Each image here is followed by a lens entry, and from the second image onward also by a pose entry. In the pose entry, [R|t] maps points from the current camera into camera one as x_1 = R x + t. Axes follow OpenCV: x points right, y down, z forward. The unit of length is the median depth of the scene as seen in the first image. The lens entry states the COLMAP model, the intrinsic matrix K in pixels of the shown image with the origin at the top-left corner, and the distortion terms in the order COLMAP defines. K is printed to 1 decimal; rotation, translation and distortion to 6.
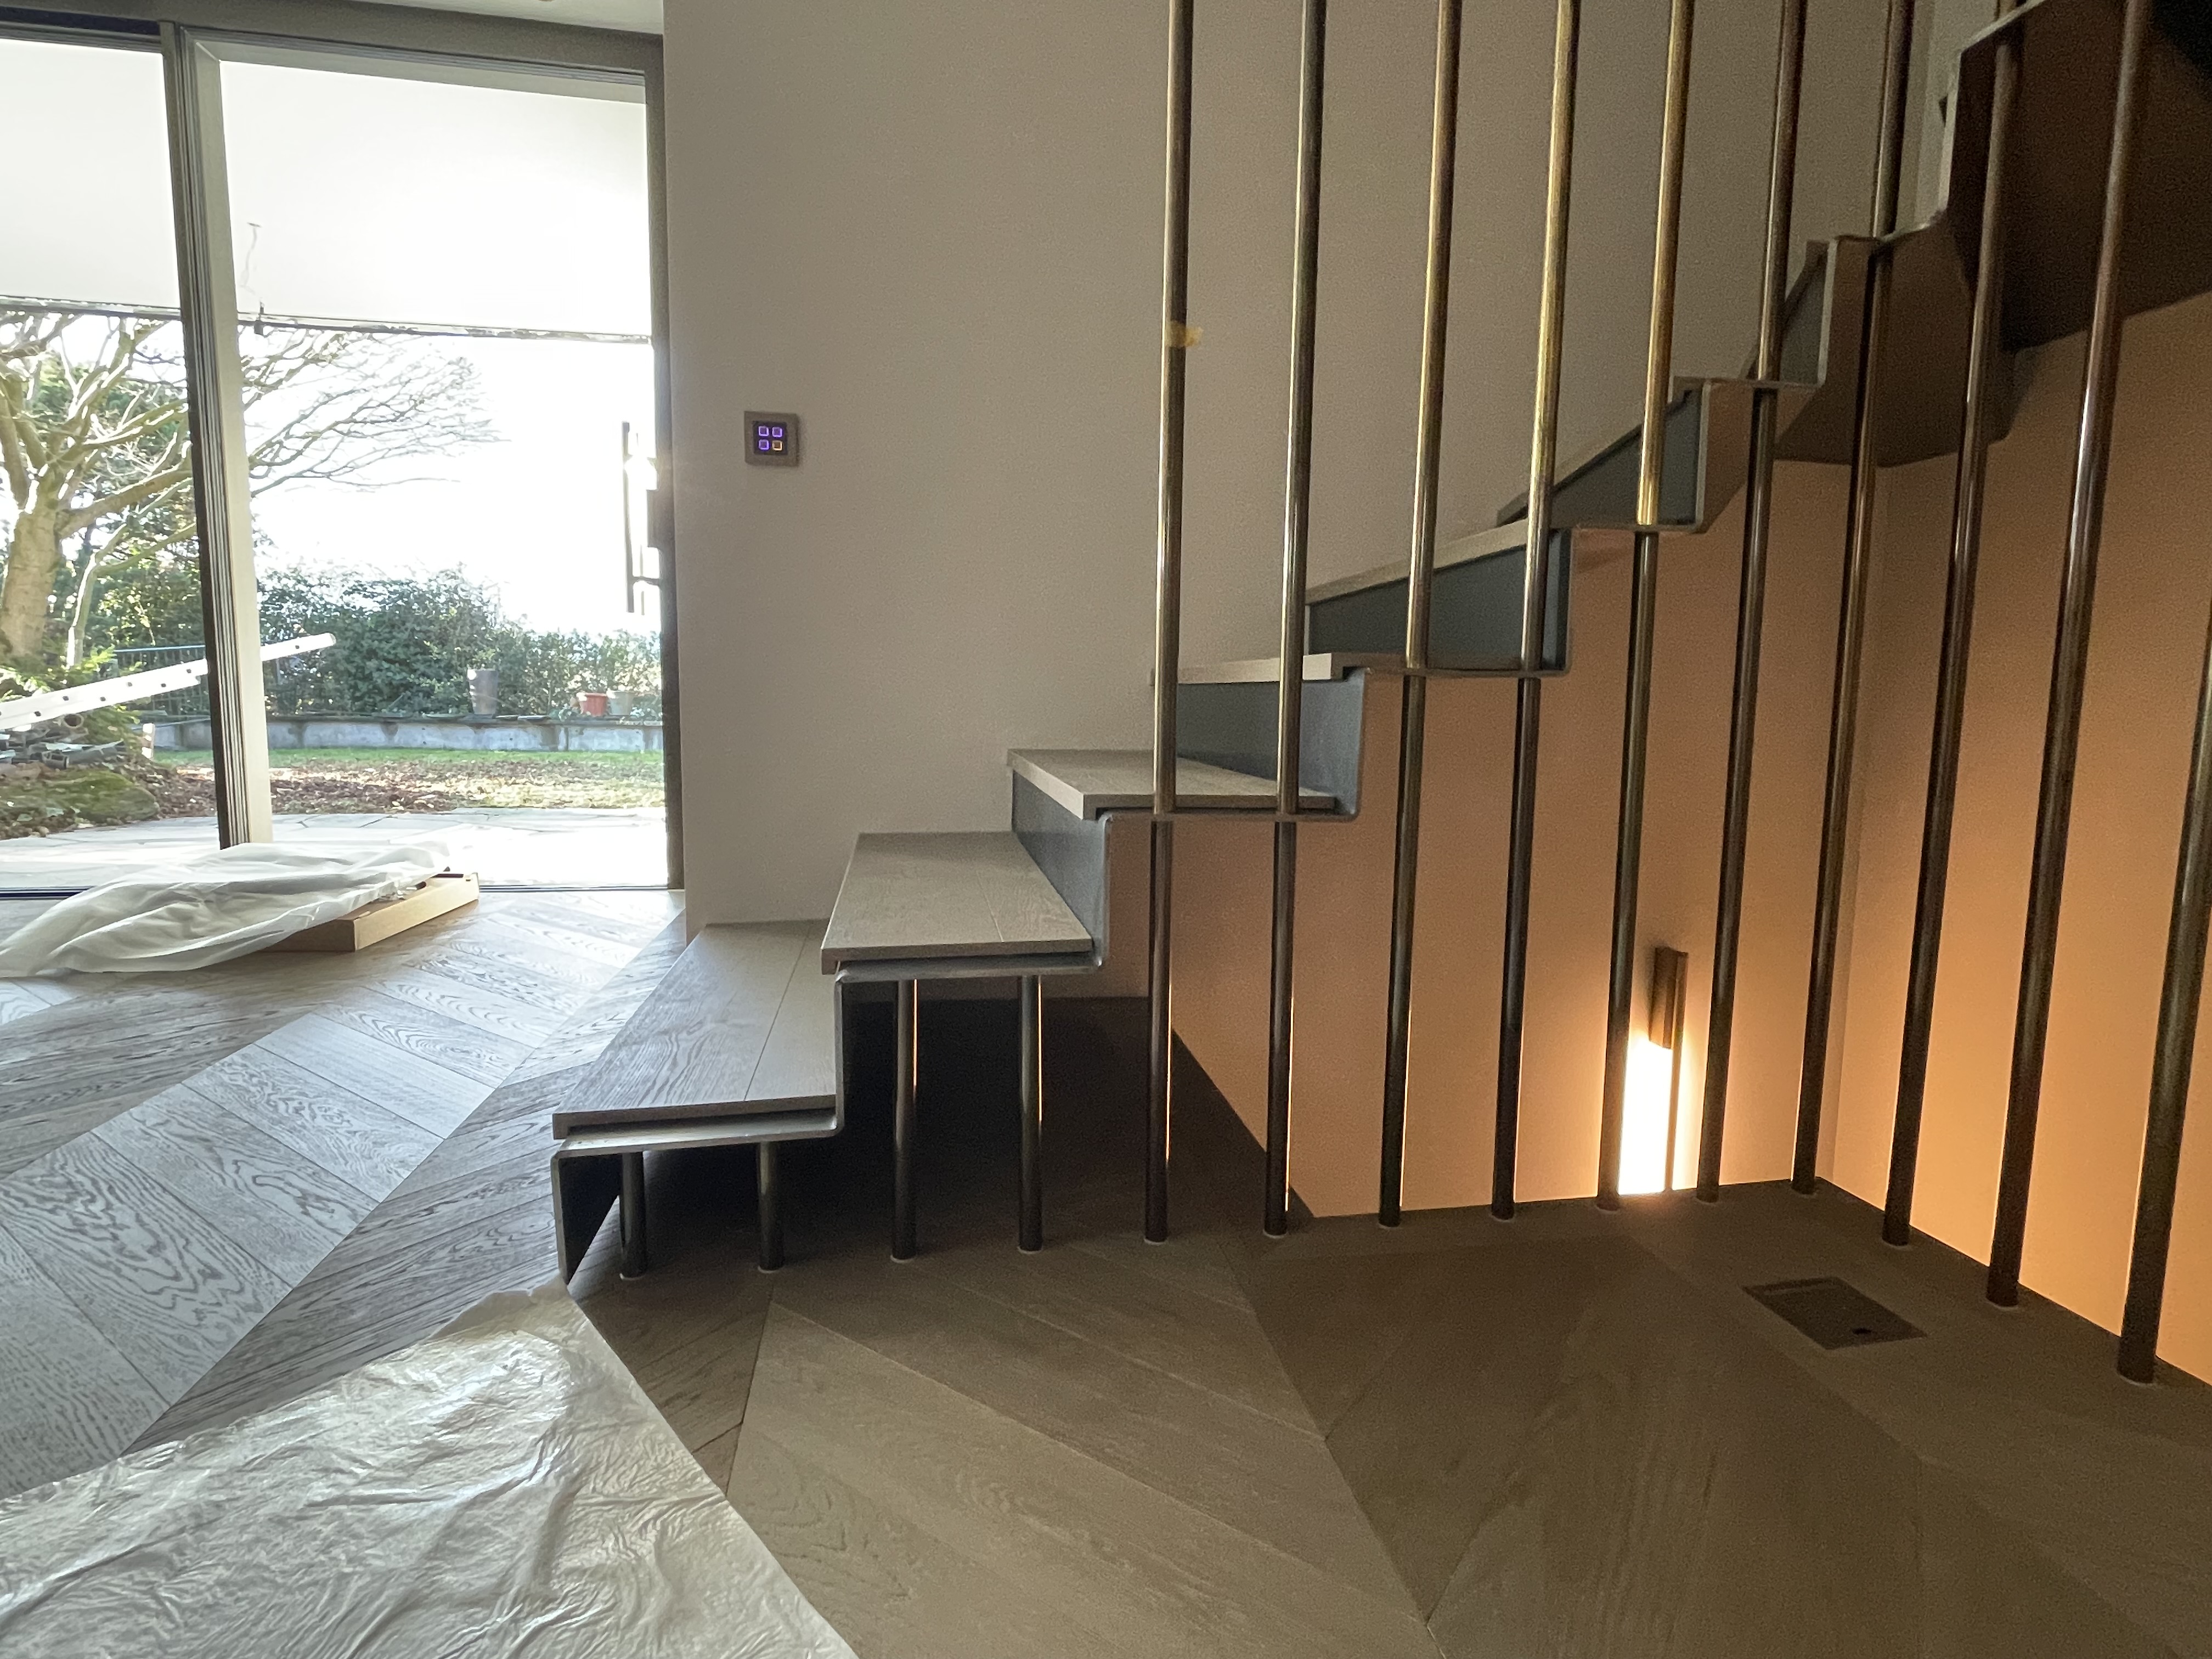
lens RADIAL K [[1145.7, 0, 1106.0], [0, 1145.7, 829.5], [0, 0, 1]] dist [-0.002567, -0.000646]
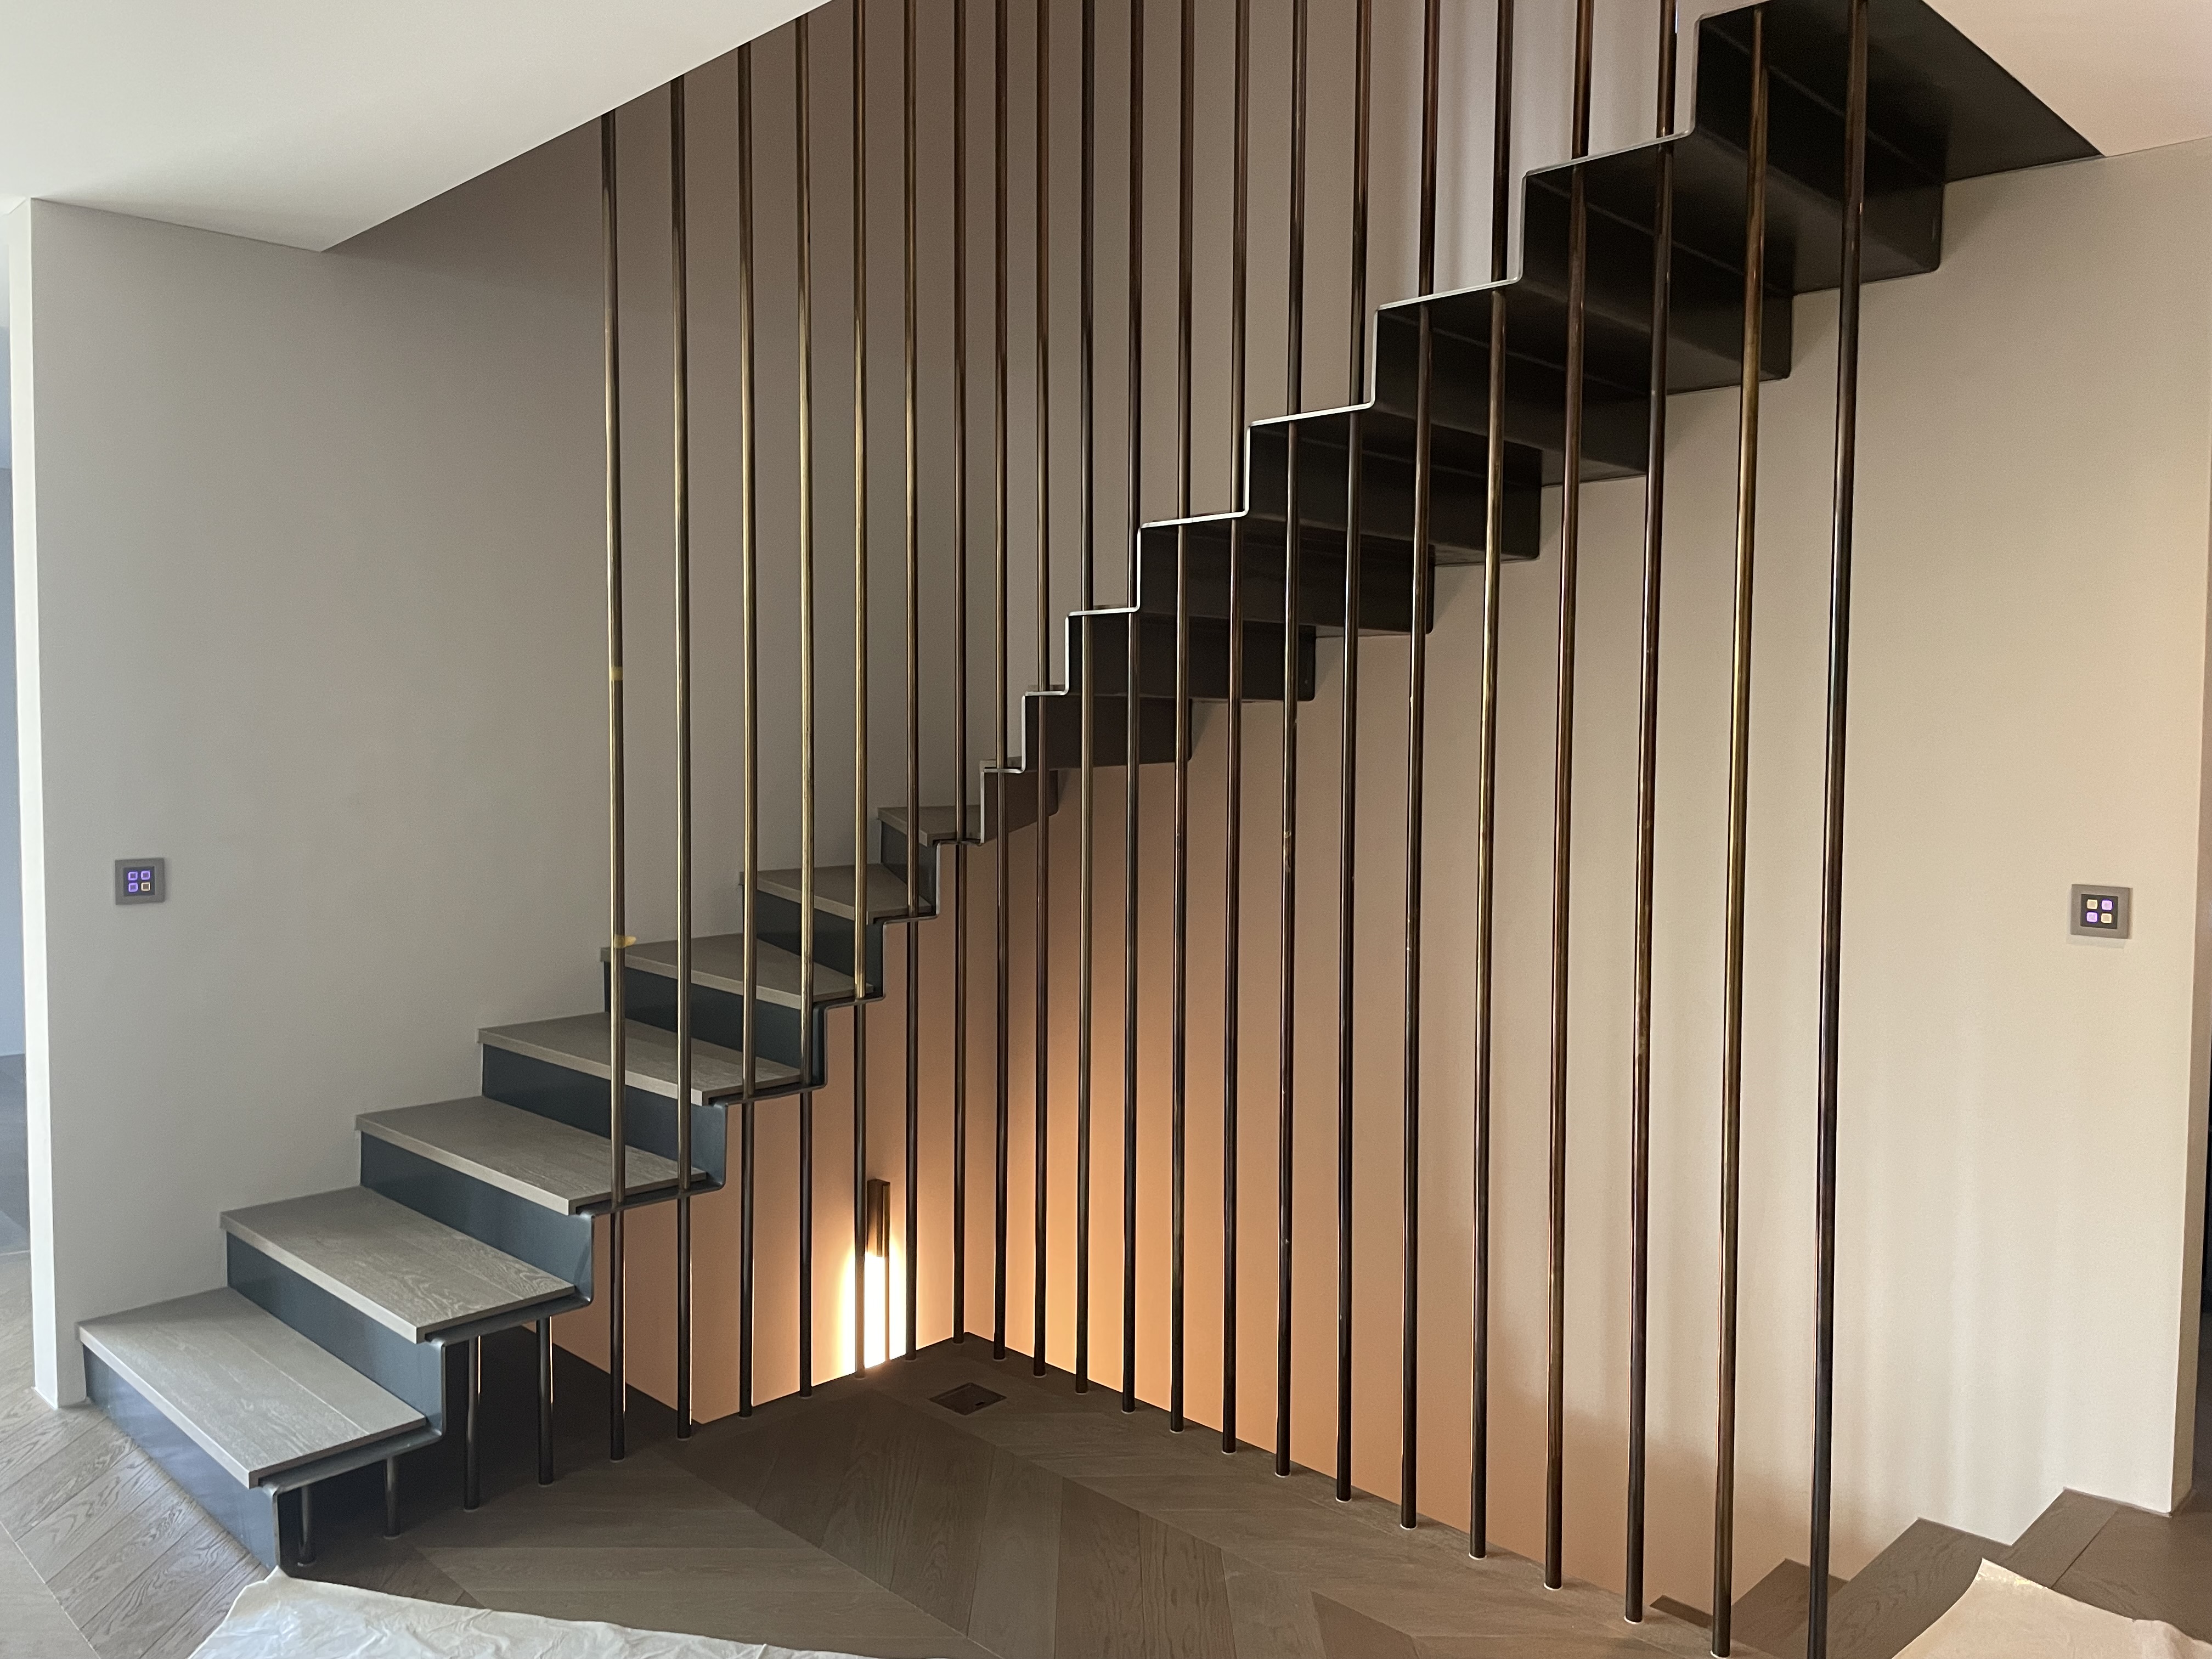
lens RADIAL K [[1665.5, 0, 1106.0], [0, 1665.5, 829.5], [0, 0, 1]] dist [0.102906, -0.000036]
pose [[0.818349, -0.034390, 0.573691, -0.743546], [0.068823, 0.996889, -0.038415, -0.399411], [-0.570586, 0.070920, 0.818170, -1.455550]]
